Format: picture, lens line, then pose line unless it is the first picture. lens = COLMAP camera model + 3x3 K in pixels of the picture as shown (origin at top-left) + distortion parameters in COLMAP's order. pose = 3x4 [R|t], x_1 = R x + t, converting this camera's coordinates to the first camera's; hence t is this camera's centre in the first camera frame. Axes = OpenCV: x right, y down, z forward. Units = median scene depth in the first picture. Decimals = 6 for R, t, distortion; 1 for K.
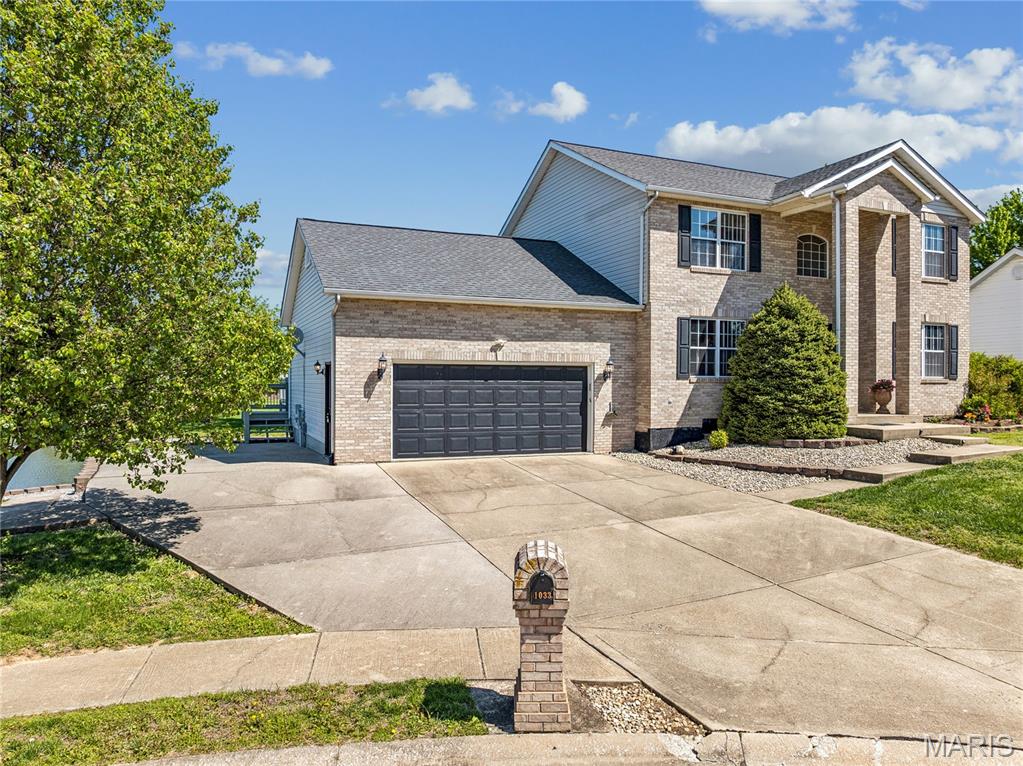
lens RADIAL K [[718.5, 0, 521.4], [0, 718.5, 392.9], [0, 0, 1]] dist [-0.034720, 0.004855]
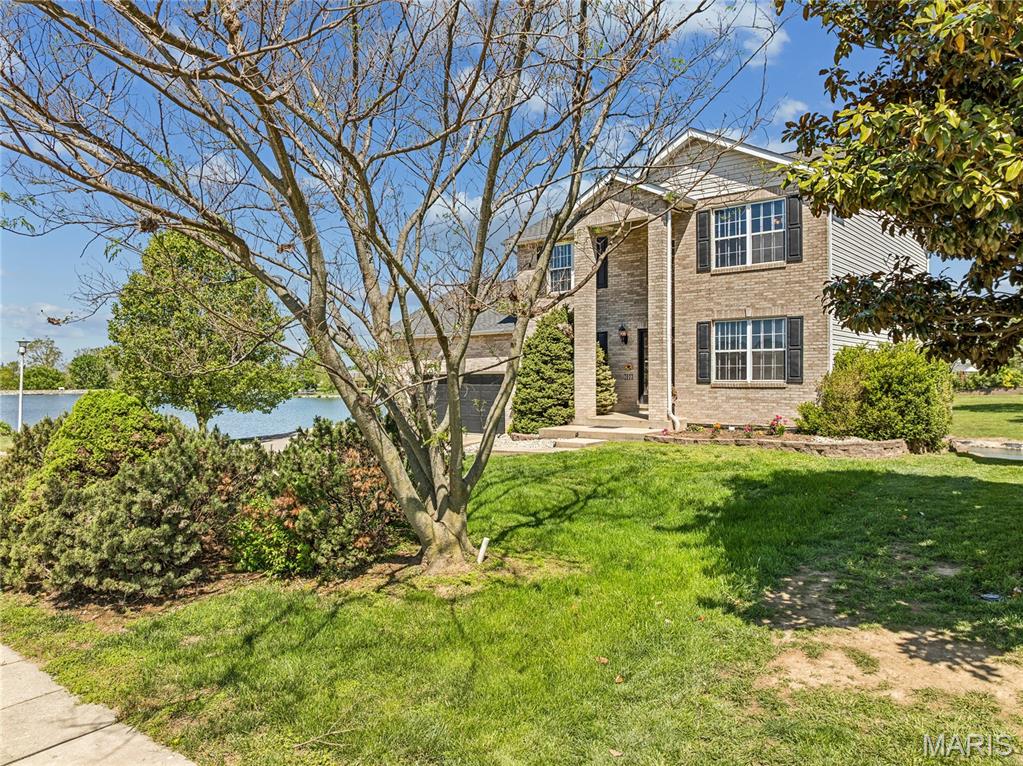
lens RADIAL K [[718.5, 0, 510.6], [0, 718.5, 384.1], [0, 0, 1]] dist [-0.034720, 0.004855]
pose [[0.438864, 0.000479, -0.898553, 1.369278], [-0.007348, 0.999968, -0.003056, -0.014707], [0.898523, 0.007944, 0.438854, 0.397193]]
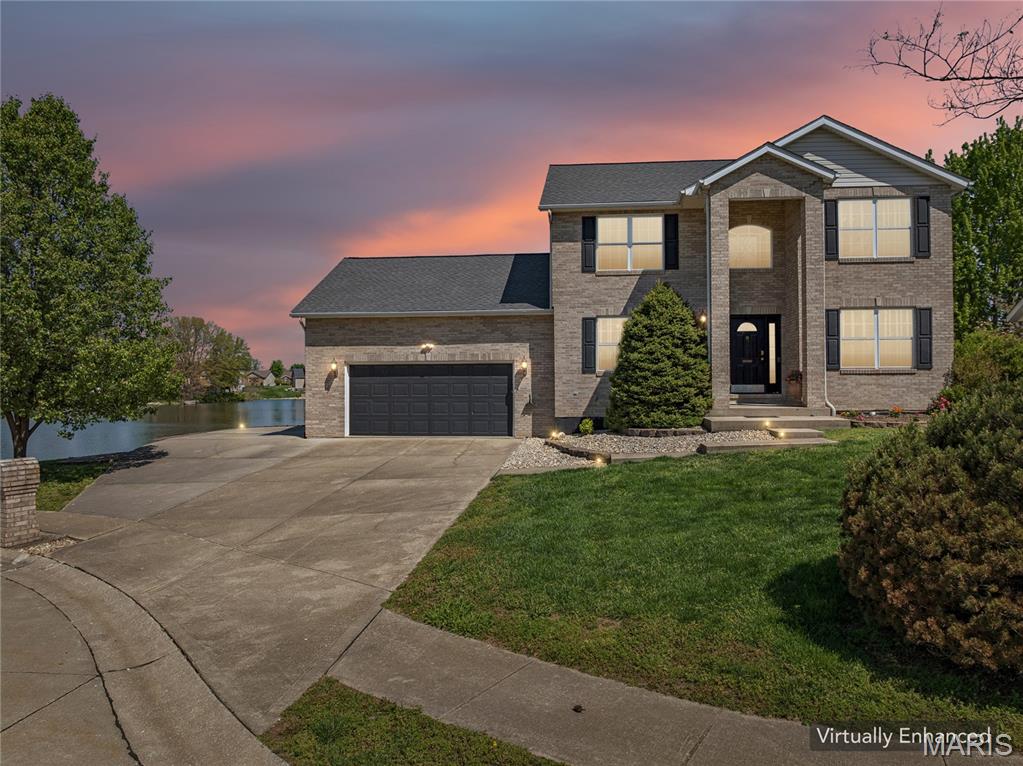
lens RADIAL K [[718.5, 0, 519.2], [0, 718.5, 380.3], [0, 0, 1]] dist [-0.034720, 0.004855]
pose [[0.873426, -0.008827, -0.486876, 0.681952], [0.001522, 0.999880, -0.015398, 0.008733], [0.486954, 0.012708, 0.873335, -0.018752]]
